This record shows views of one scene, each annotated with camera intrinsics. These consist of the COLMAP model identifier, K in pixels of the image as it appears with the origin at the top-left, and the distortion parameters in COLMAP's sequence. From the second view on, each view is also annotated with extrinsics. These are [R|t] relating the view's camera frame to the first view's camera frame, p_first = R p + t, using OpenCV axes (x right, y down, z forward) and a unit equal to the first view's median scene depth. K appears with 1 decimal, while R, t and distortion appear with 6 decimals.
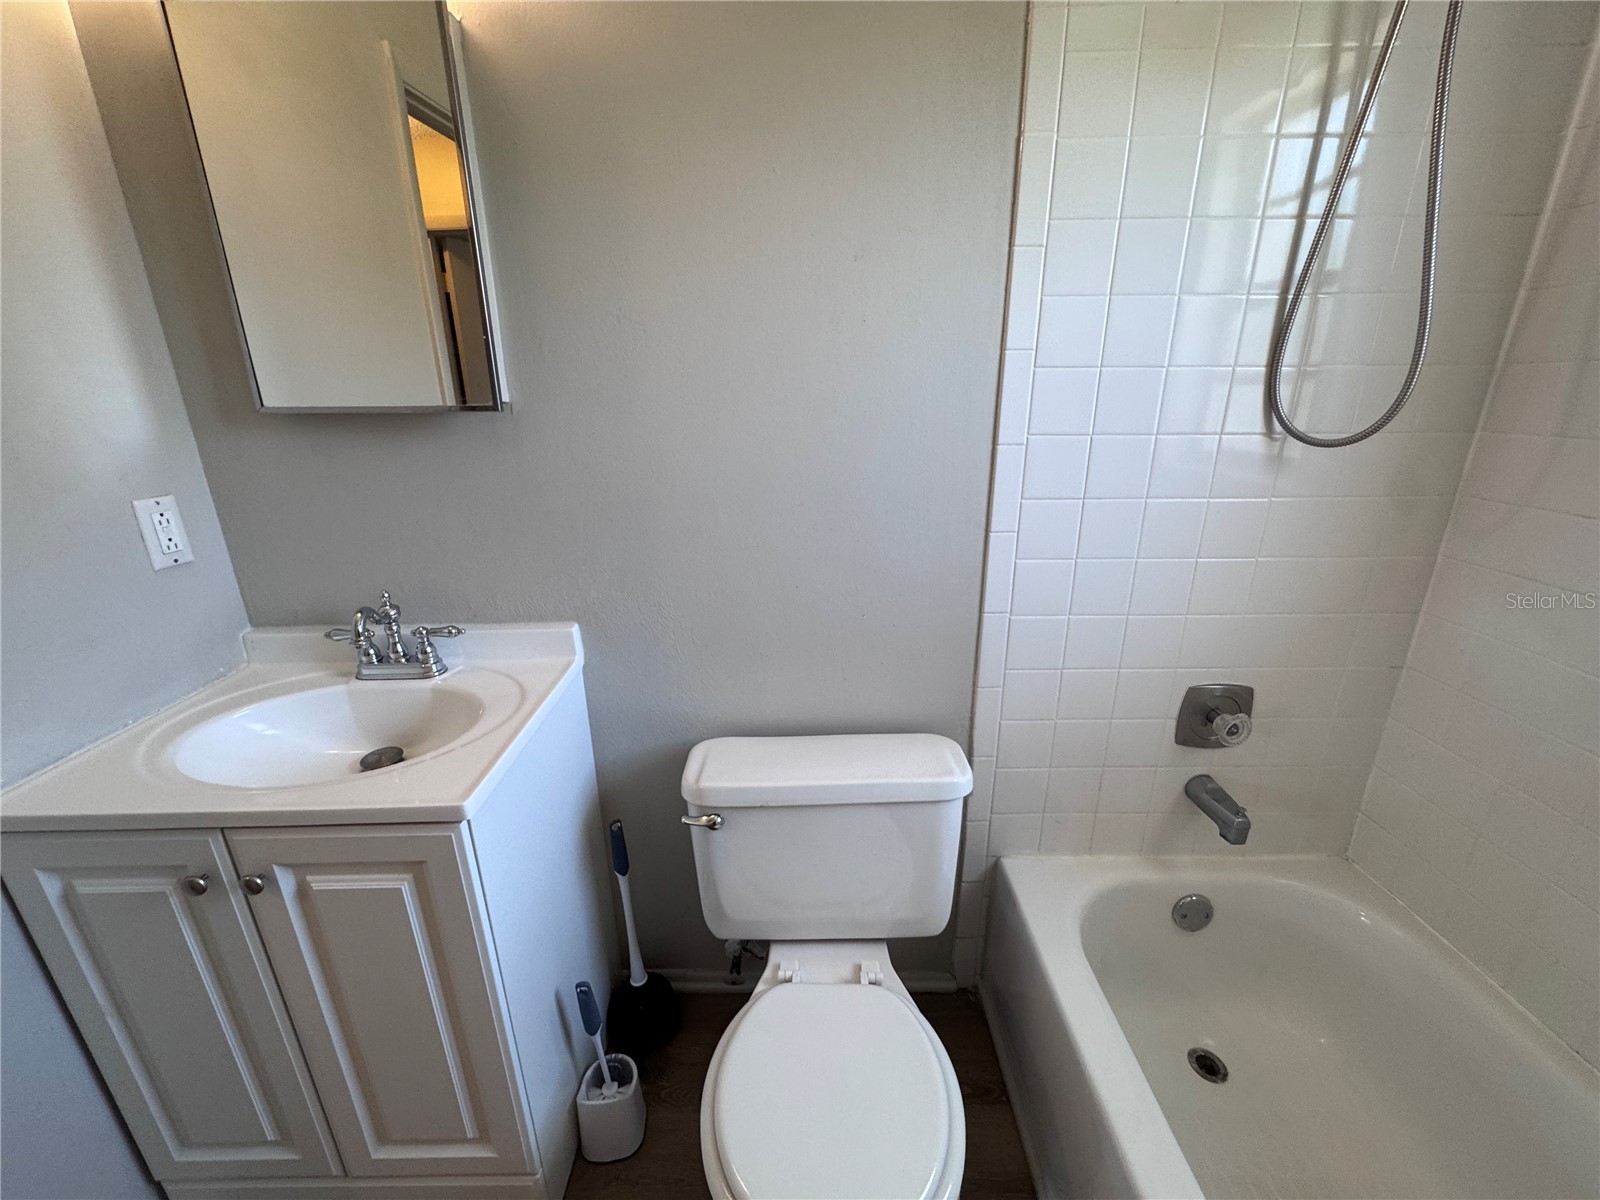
lens RADIAL K [[642.8, 0, 799.2], [0, 642.8, 598.9], [0, 0, 1]] dist [-0.004693, 0.000303]
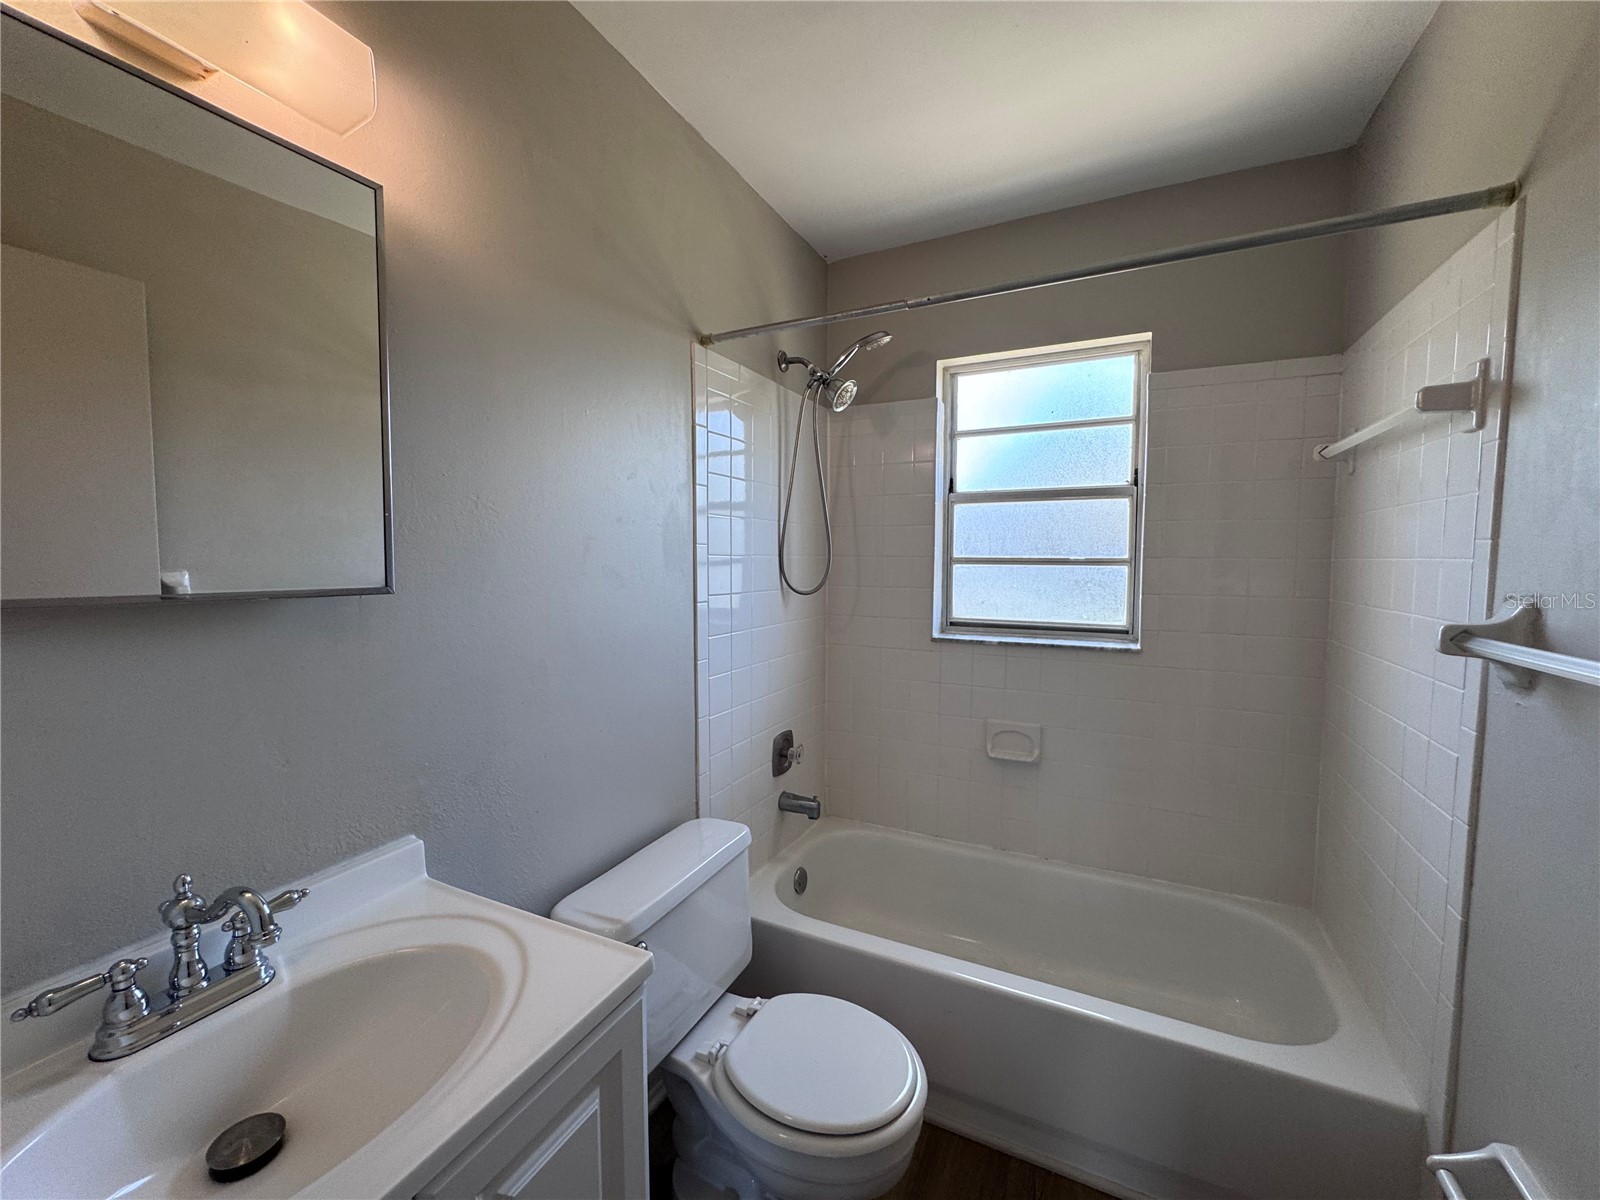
lens RADIAL K [[642.8, 0, 799.2], [0, 642.8, 598.9], [0, 0, 1]] dist [-0.004693, 0.000303]
pose [[0.445013, -0.046020, 0.894341, -0.899246], [0.269445, 0.959283, -0.084711, -0.054183], [-0.854027, 0.278673, 0.439294, 0.125071]]
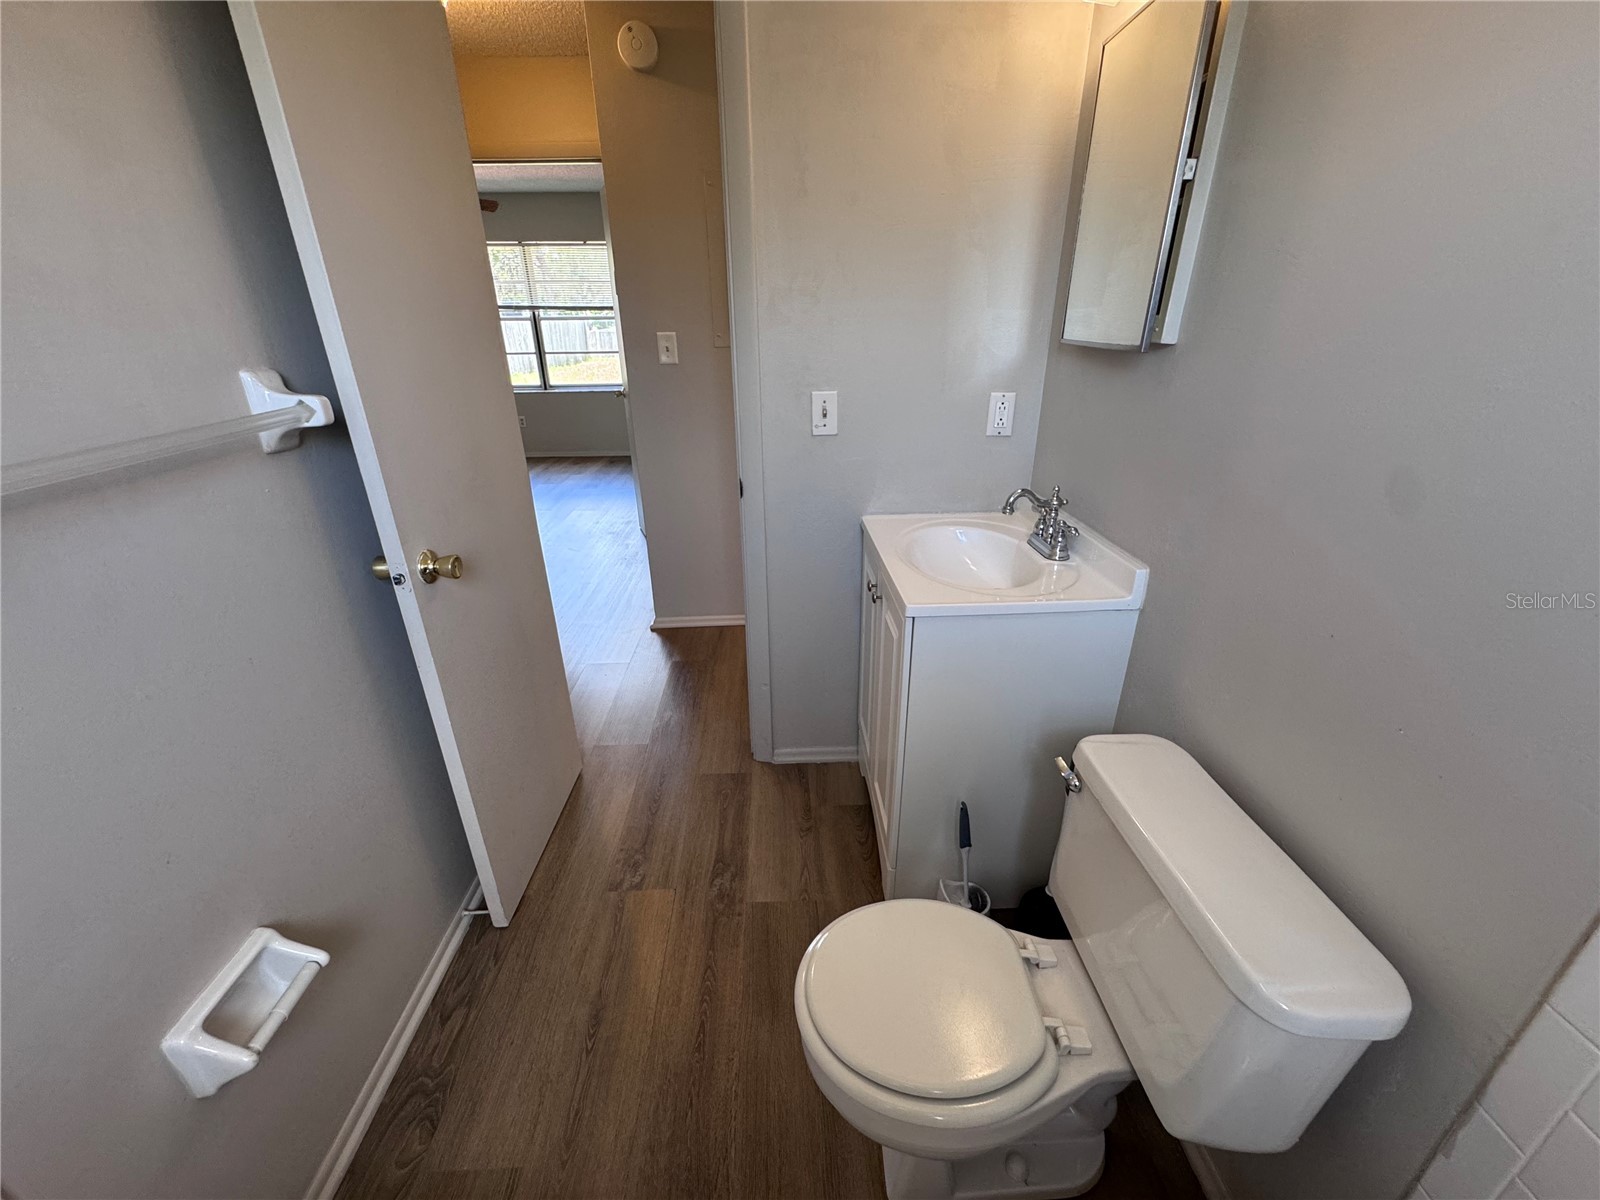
lens RADIAL K [[642.8, 0, 799.2], [0, 642.8, 598.9], [0, 0, 1]] dist [-0.004693, 0.000303]
pose [[0.040879, 0.416451, -0.908239, 0.612583], [-0.301078, 0.871883, 0.386229, -0.156190], [0.952723, 0.257662, 0.161026, 0.333619]]
